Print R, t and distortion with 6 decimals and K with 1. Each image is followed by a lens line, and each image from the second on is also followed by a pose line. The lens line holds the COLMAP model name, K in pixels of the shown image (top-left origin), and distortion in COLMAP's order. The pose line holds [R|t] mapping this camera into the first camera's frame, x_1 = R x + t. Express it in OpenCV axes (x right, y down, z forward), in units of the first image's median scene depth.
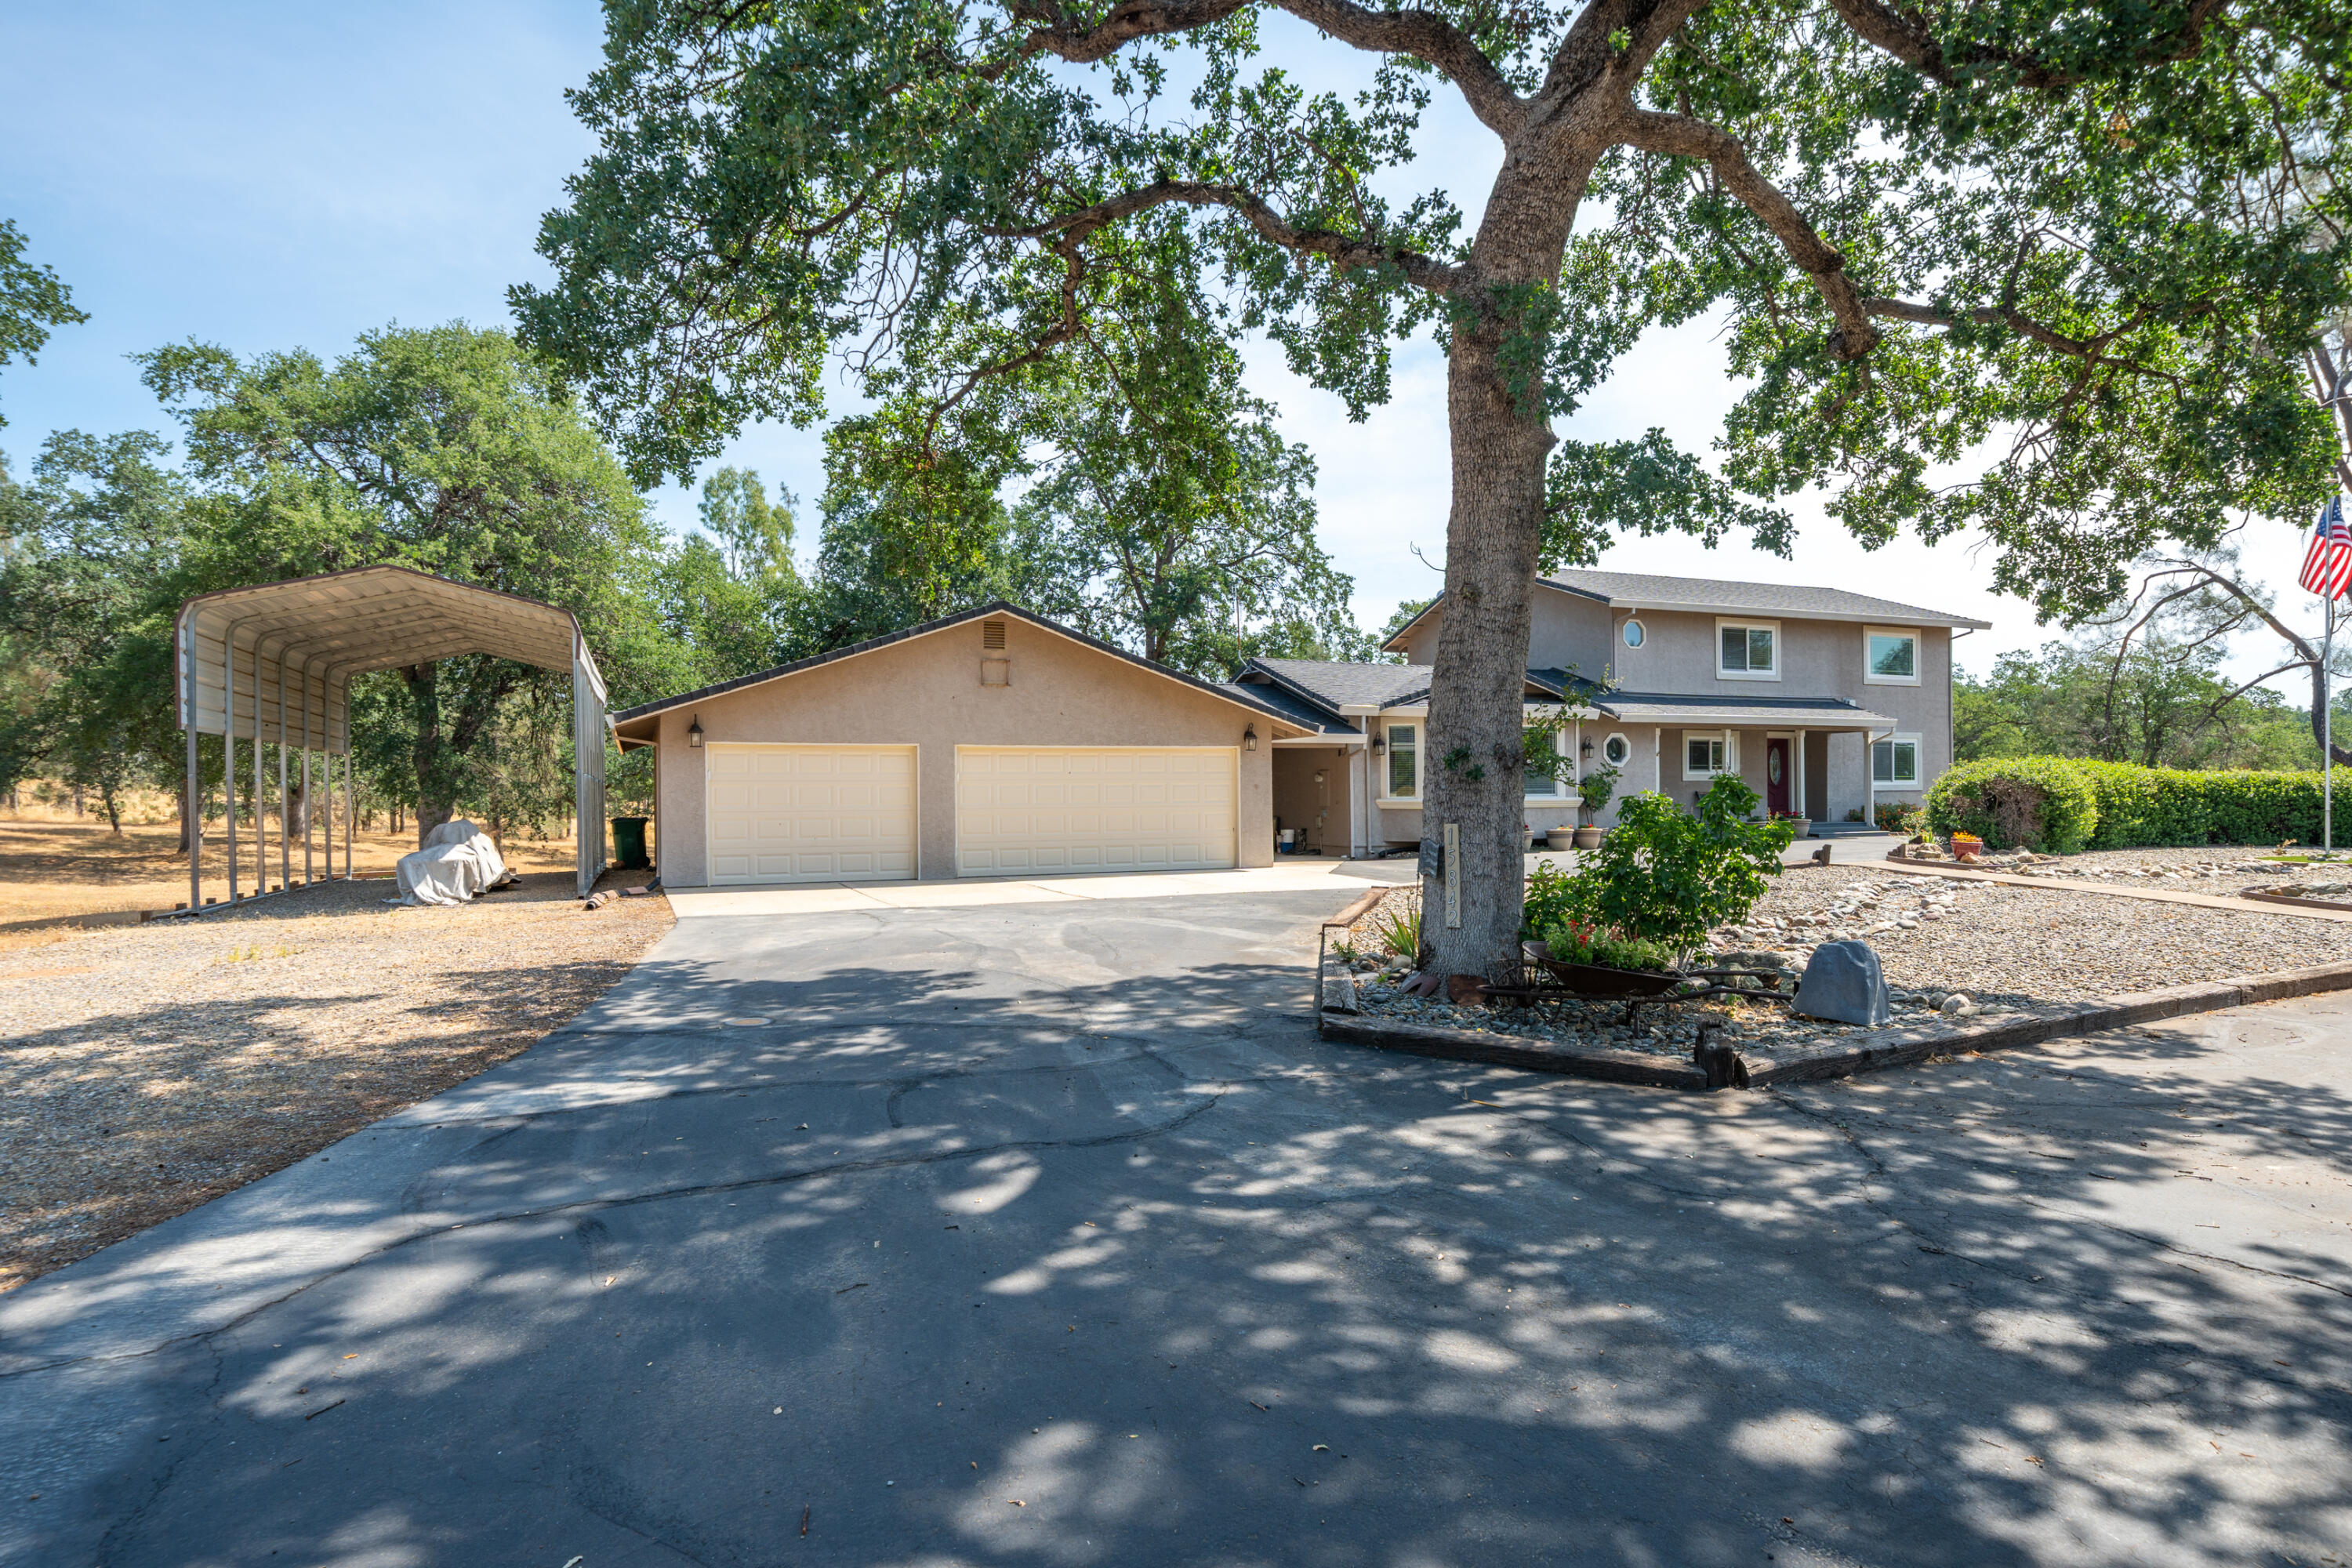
lens RADIAL K [[1276.9, 0, 1177.2], [0, 1276.9, 781.7], [0, 0, 1]] dist [-0.005295, 0.000239]
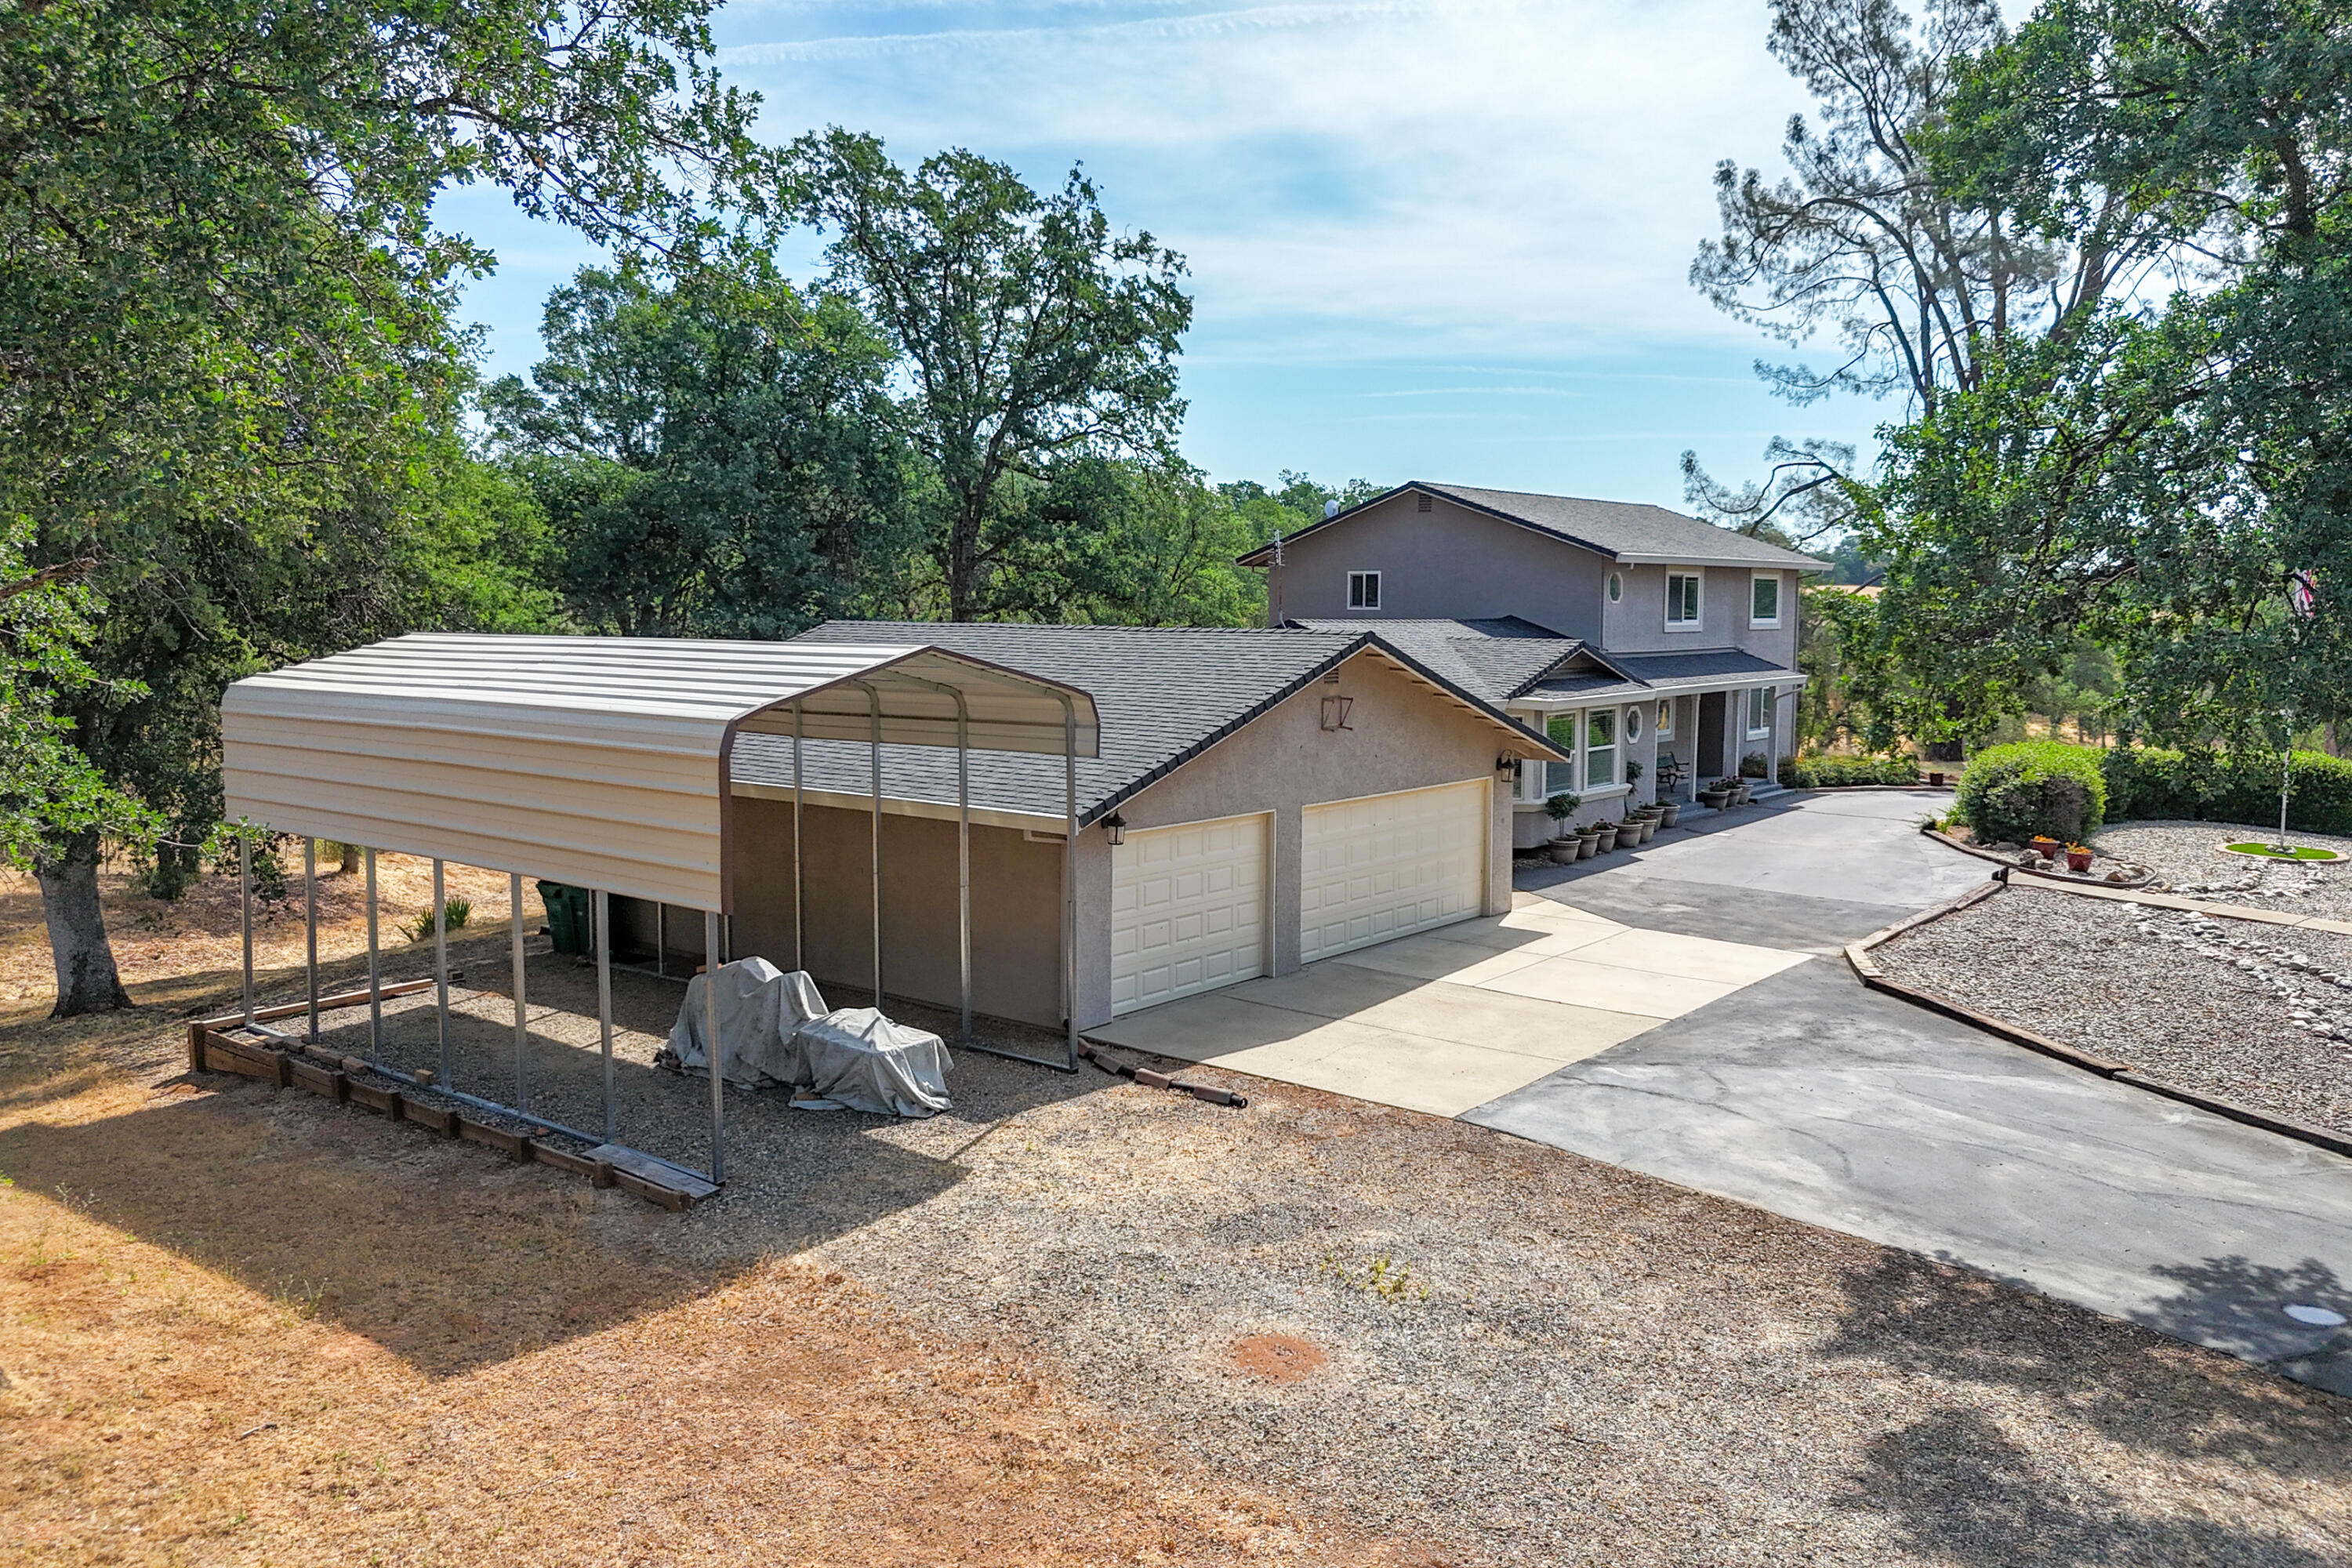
lens RADIAL K [[1711.1, 0, 1168.4], [0, 1711.1, 781.8], [0, 0, 1]] dist [0.009259, -0.002111]
pose [[0.889196, -0.033981, 0.456262, -0.501371], [-0.017441, 0.993996, 0.108021, -0.108285], [-0.457193, -0.104010, 0.883265, 0.058311]]
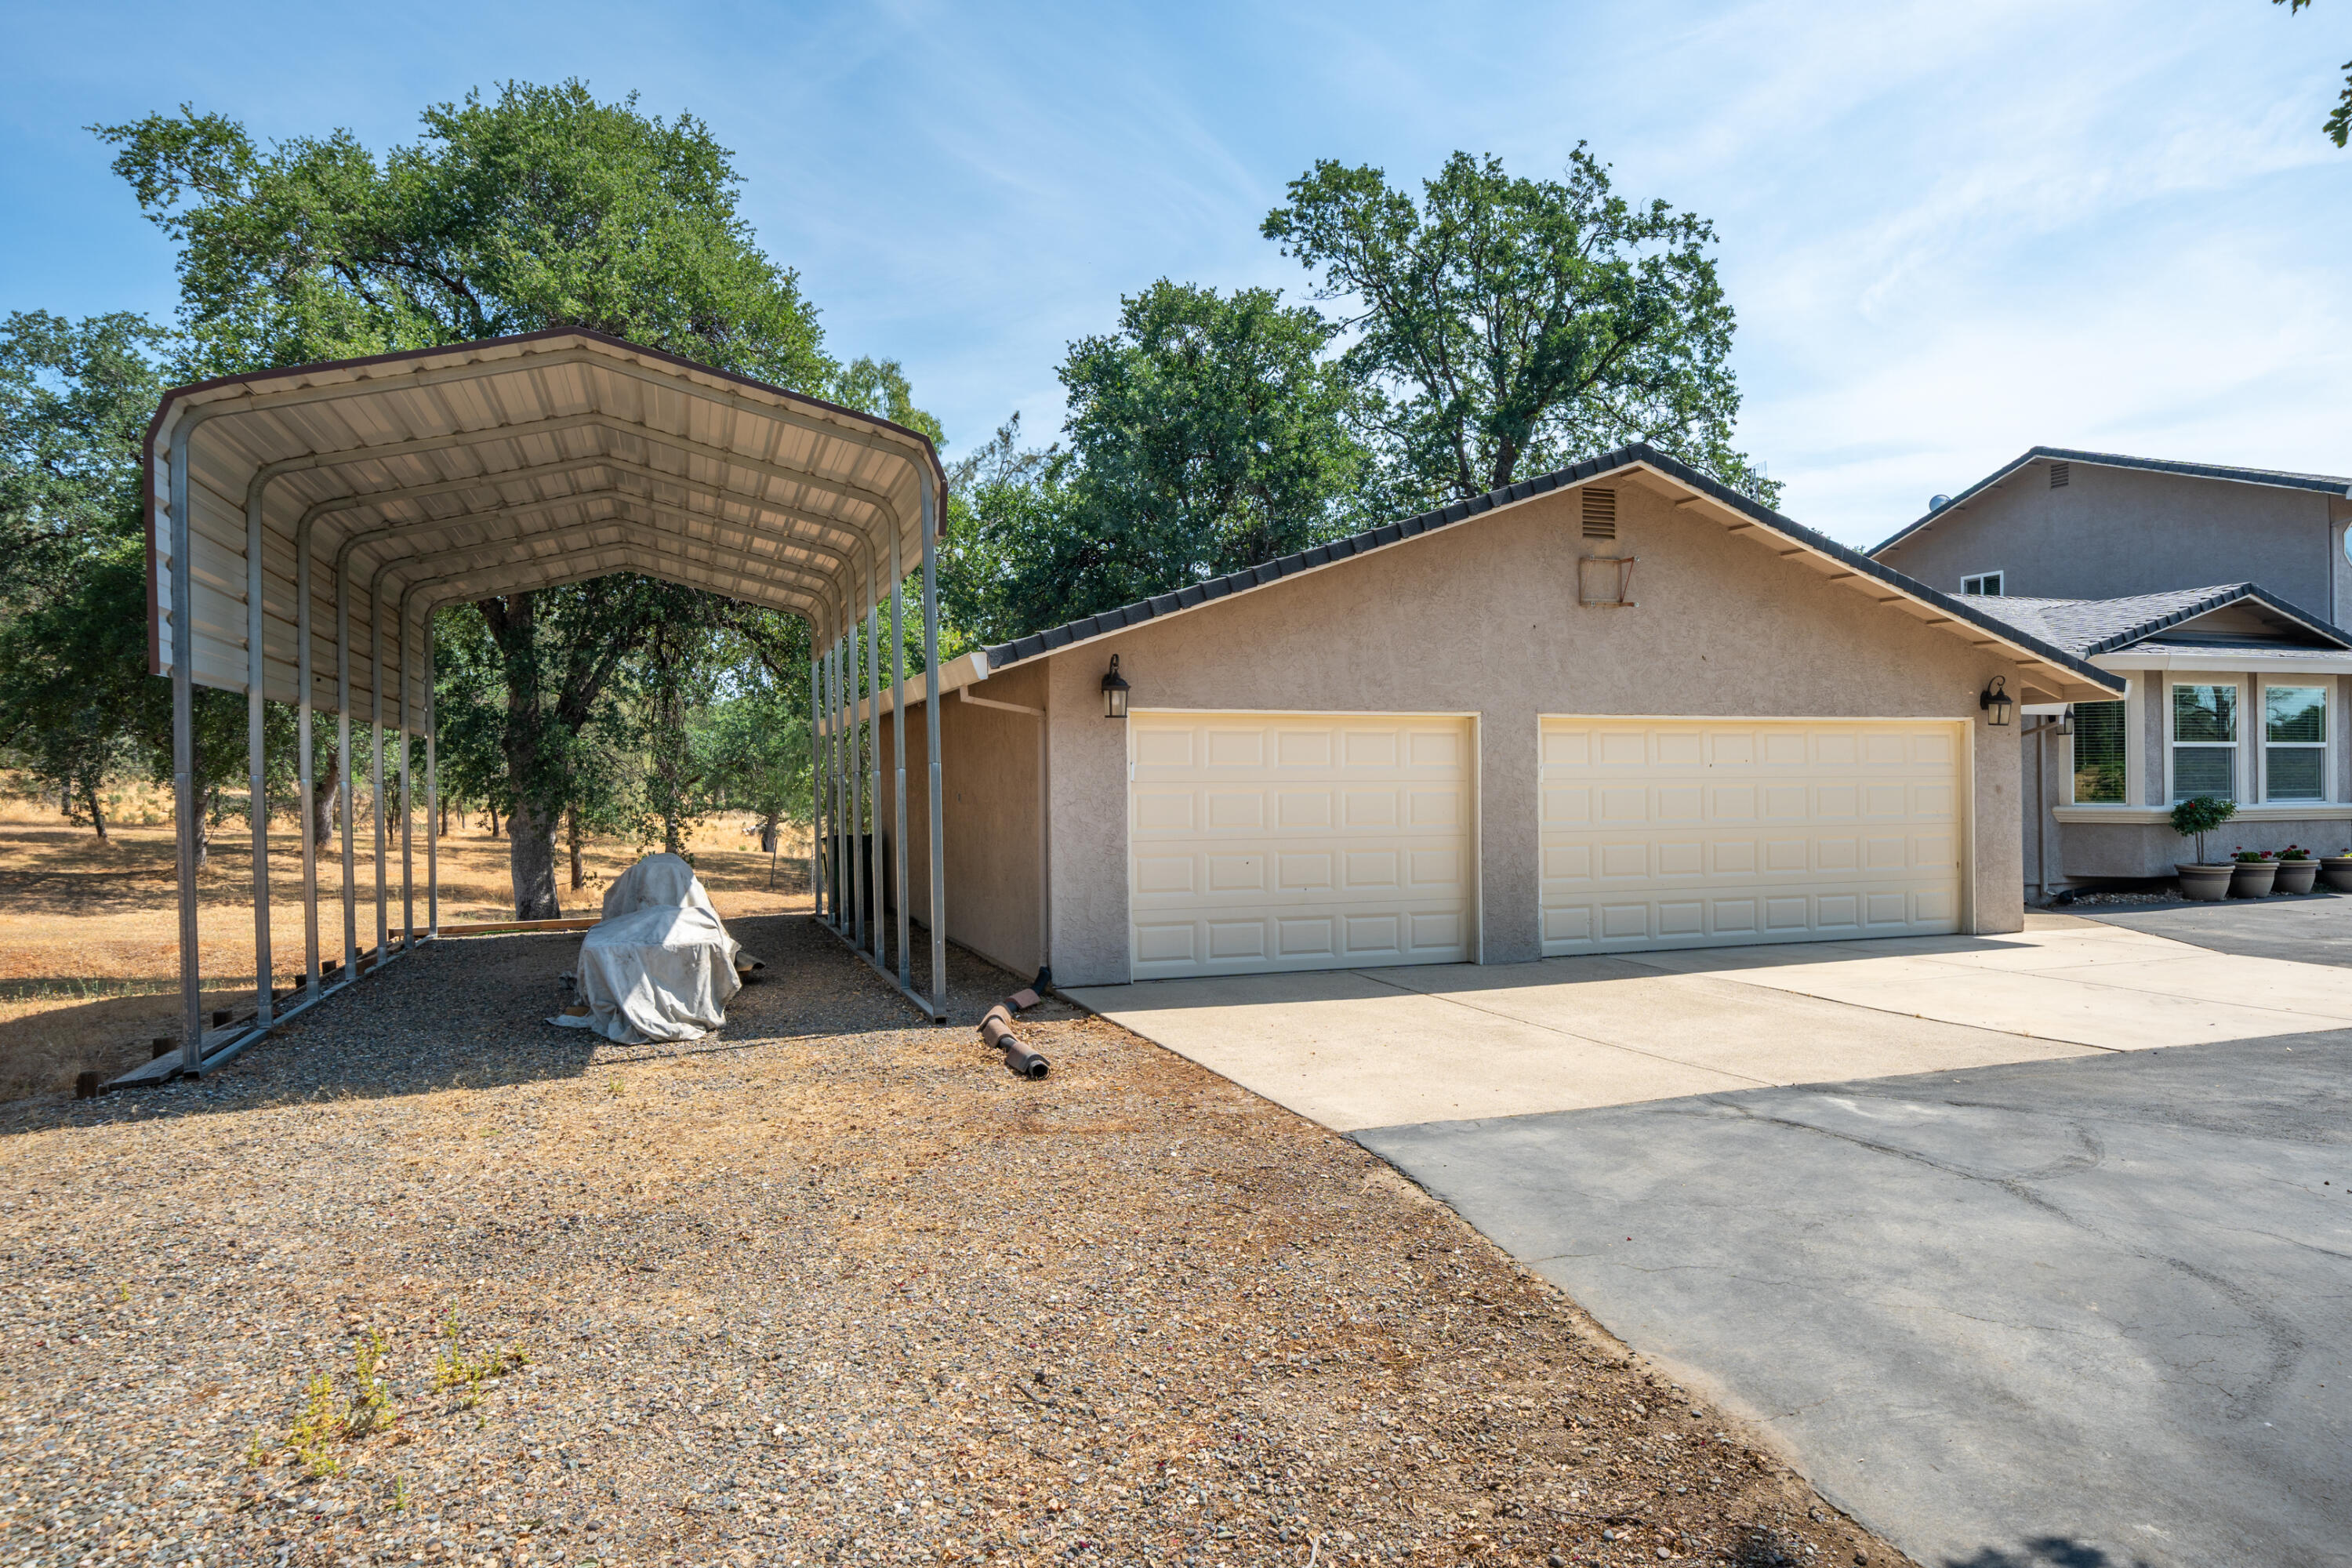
lens RADIAL K [[1429.6, 0, 1167.3], [0, 1429.6, 780.6], [0, 0, 1]] dist [-0.002550, -0.001012]
pose [[0.998162, 0.000530, -0.060592, -0.198956], [-0.000068, 0.999971, 0.007615, -0.003650], [0.060594, -0.007597, 0.998134, 0.260259]]
